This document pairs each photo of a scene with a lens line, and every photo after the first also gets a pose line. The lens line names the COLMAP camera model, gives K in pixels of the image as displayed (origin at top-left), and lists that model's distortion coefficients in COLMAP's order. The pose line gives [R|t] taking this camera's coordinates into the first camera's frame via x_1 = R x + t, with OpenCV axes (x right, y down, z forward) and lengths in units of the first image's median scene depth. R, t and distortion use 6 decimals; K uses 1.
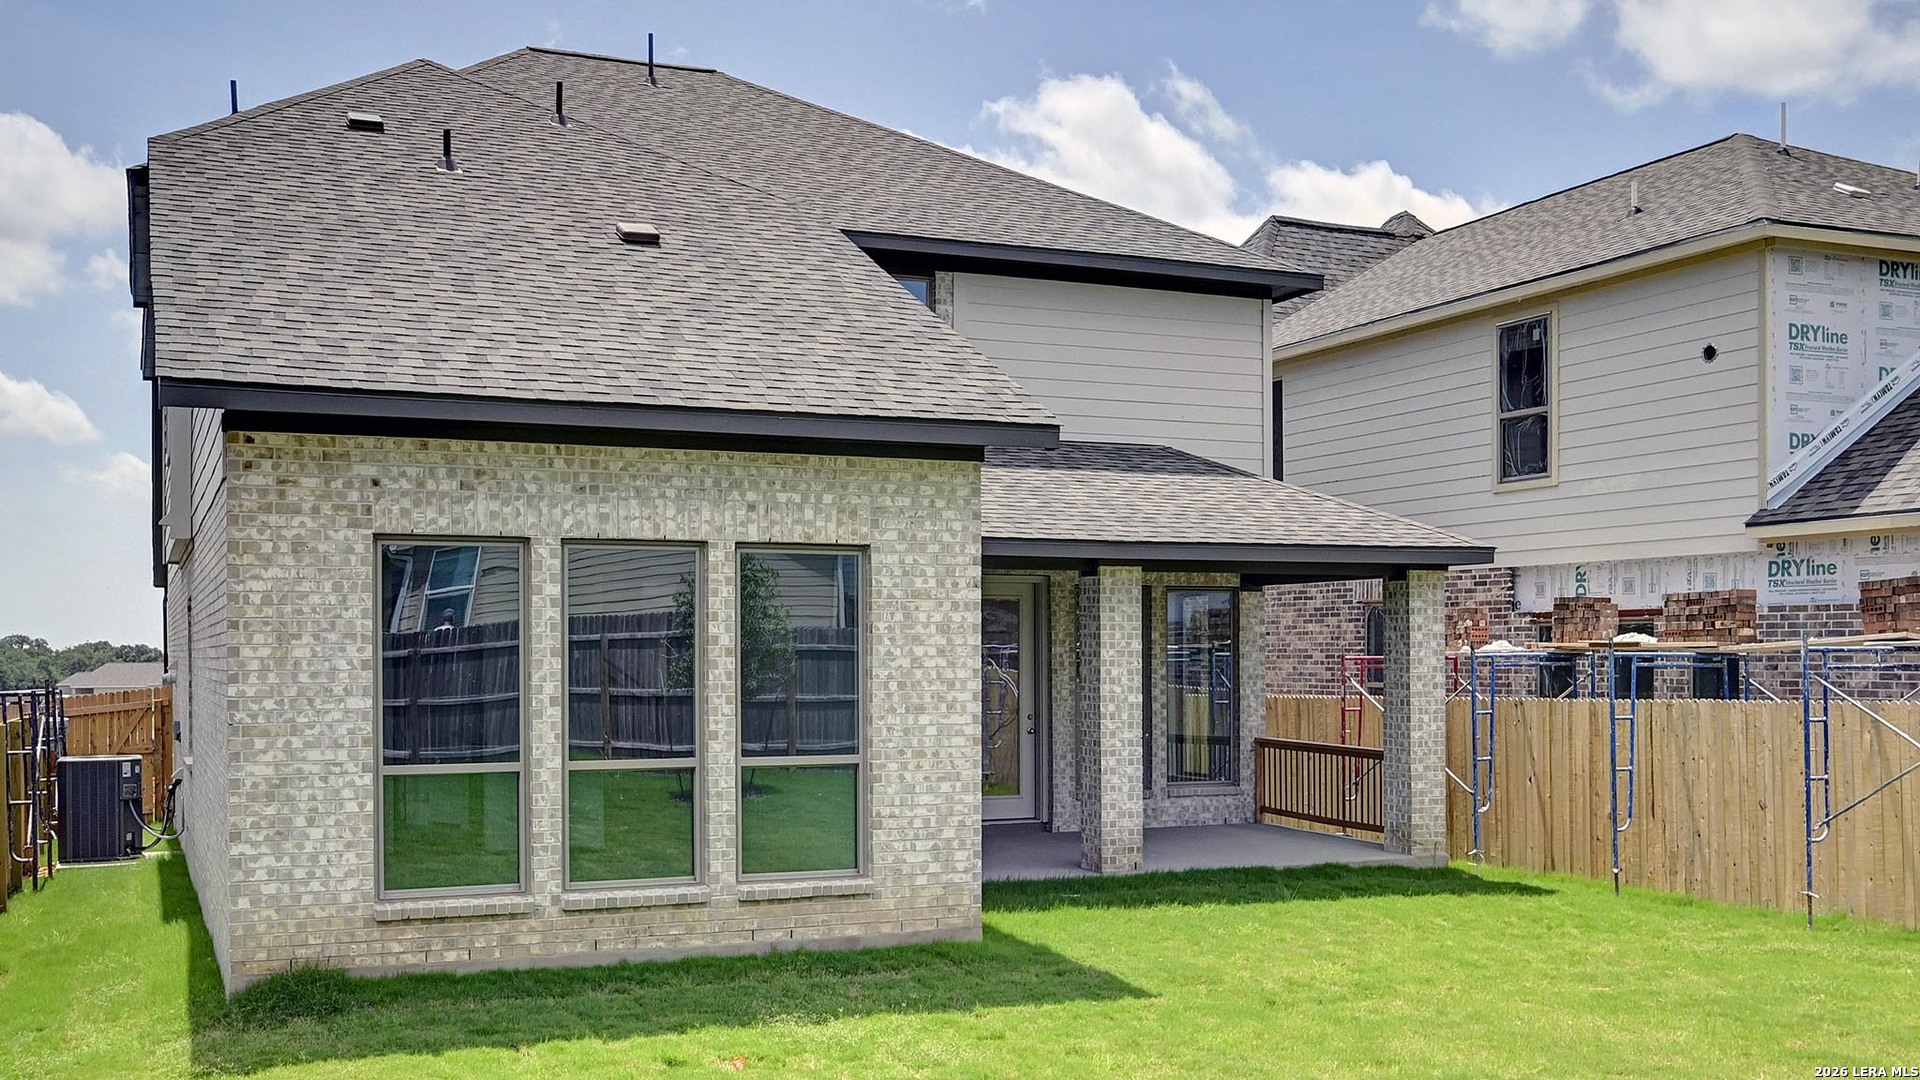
lens RADIAL K [[1903.7, 0, 955.4], [0, 1903.7, 652.3], [0, 0, 1]] dist [-0.011905, 0.038333]
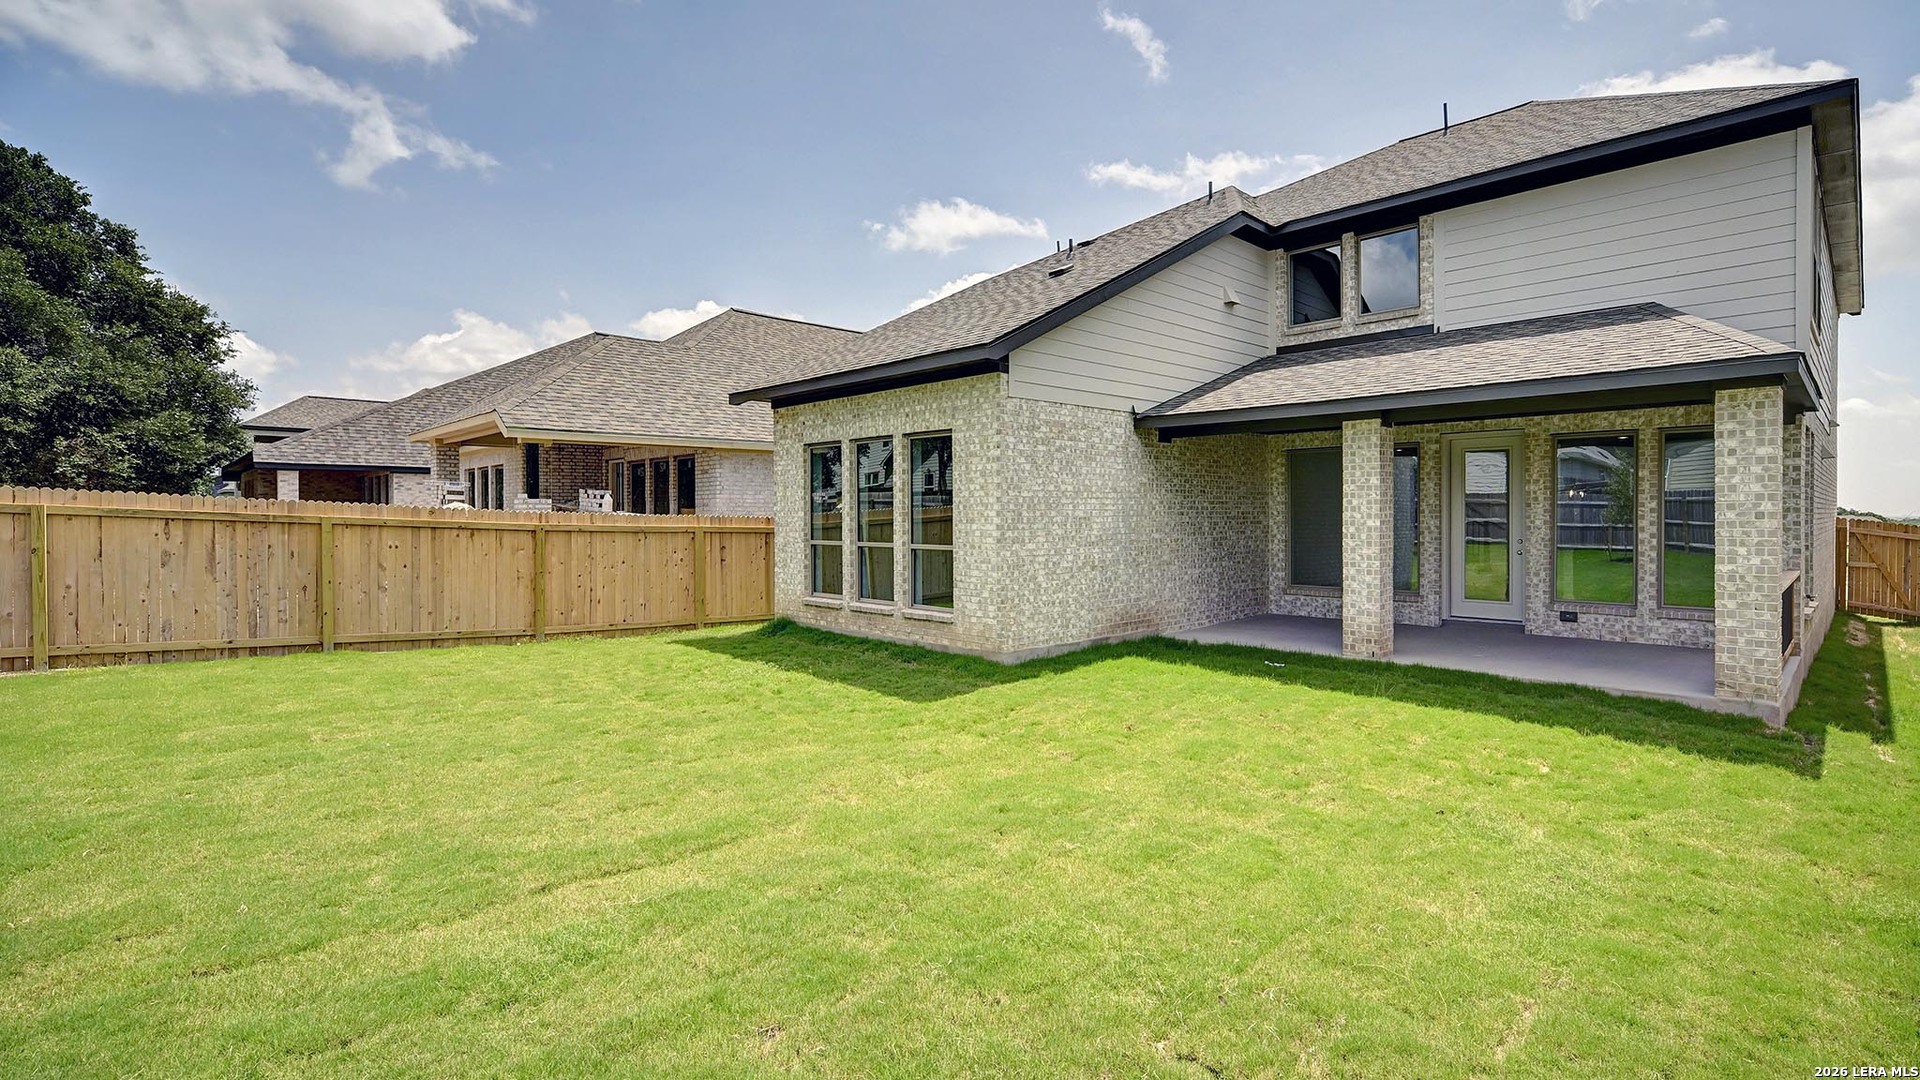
lens RADIAL K [[873.6, 0, 961.7], [0, 873.6, 518.9], [0, 0, 1]] dist [-0.000939, 0.000333]
pose [[0.350739, 0.006456, -0.936451, 0.720596], [0.001799, 0.999970, 0.007568, 0.022071], [0.936471, -0.004339, 0.350717, 0.711374]]
